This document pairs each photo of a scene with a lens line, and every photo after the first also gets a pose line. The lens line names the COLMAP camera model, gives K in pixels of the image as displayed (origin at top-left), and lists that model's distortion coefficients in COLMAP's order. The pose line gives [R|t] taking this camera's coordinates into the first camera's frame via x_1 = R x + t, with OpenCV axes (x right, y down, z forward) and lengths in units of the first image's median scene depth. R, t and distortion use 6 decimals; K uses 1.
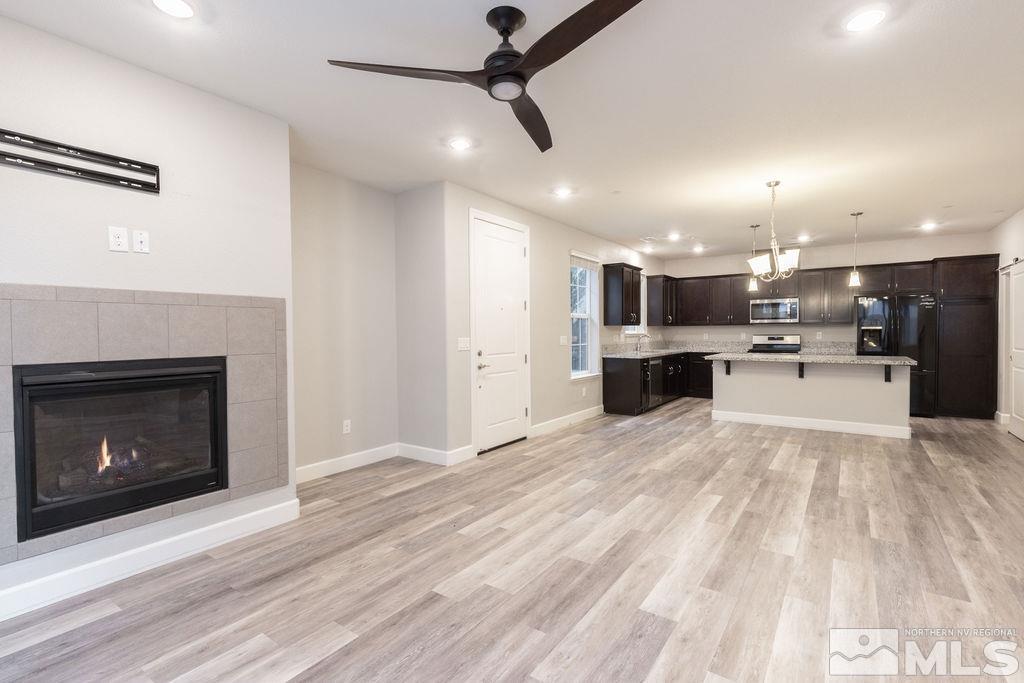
lens RADIAL K [[474.4, 0, 512.1], [0, 474.4, 346.3], [0, 0, 1]] dist [0.007185, 0.000070]
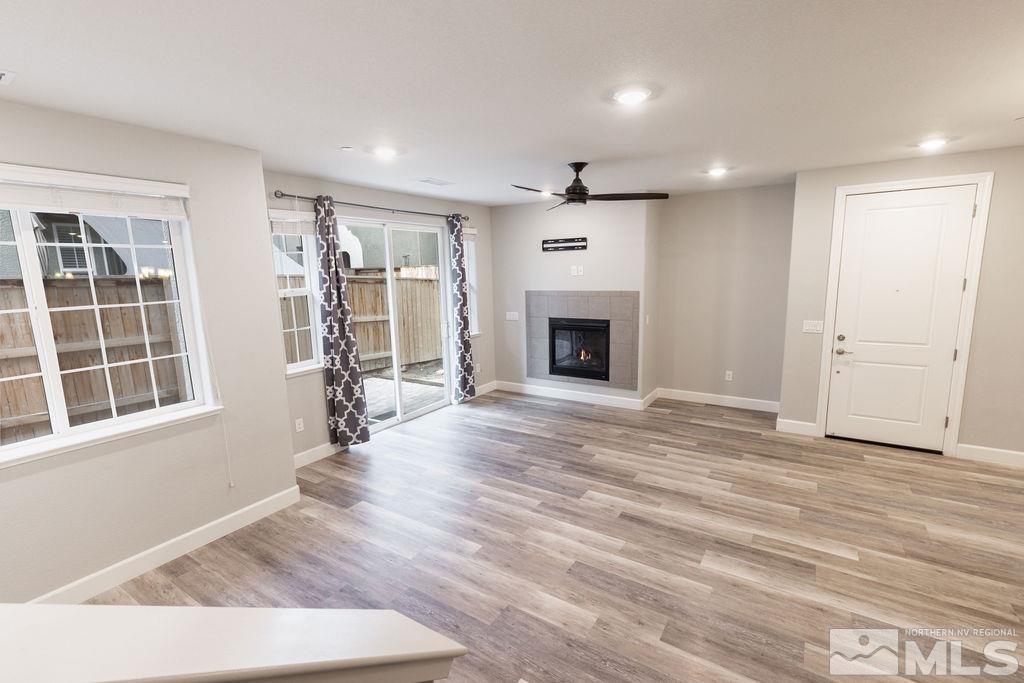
lens RADIAL K [[473.4, 0, 515.3], [0, 473.4, 356.8], [0, 0, 1]] dist [0.004382, 0.000155]
pose [[0.029218, 0.191392, -0.981079, 1.204949], [-0.007258, 0.981512, 0.191261, -0.177417], [0.999547, 0.001533, 0.030067, 0.422240]]
